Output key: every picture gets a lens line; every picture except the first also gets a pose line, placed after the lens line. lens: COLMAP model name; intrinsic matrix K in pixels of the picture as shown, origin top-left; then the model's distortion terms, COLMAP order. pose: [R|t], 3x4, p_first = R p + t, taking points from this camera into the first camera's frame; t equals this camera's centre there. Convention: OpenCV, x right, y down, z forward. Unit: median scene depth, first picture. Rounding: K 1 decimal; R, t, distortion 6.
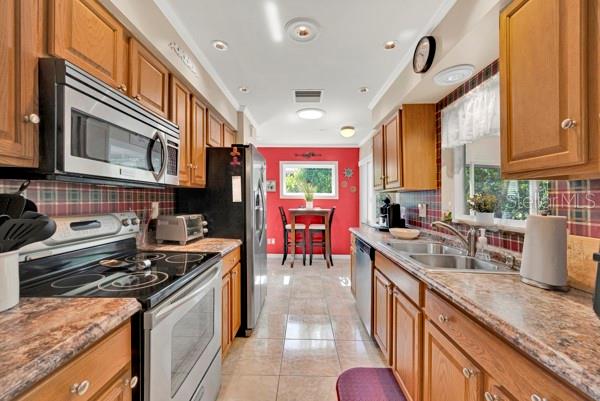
lens RADIAL K [[241.5, 0, 302.0], [0, 241.5, 199.2], [0, 0, 1]] dist [0.002878, -0.000634]
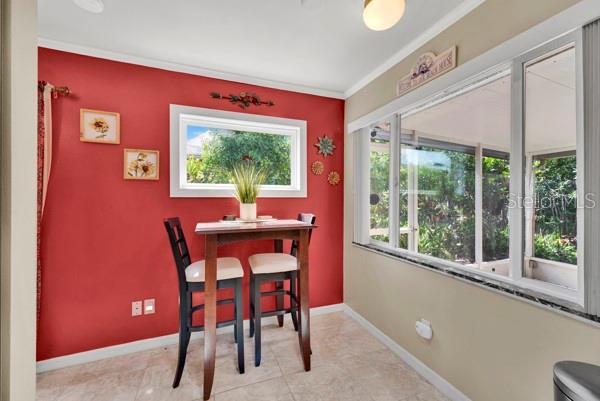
lens RADIAL K [[241.5, 0, 314.3], [0, 241.5, 190.1], [0, 0, 1]] dist [0.002878, -0.000634]
pose [[0.907808, 0.003695, 0.419370, -0.043179], [0.004948, 0.999797, -0.019518, -0.005473], [-0.419358, 0.019794, 0.907605, 0.546267]]
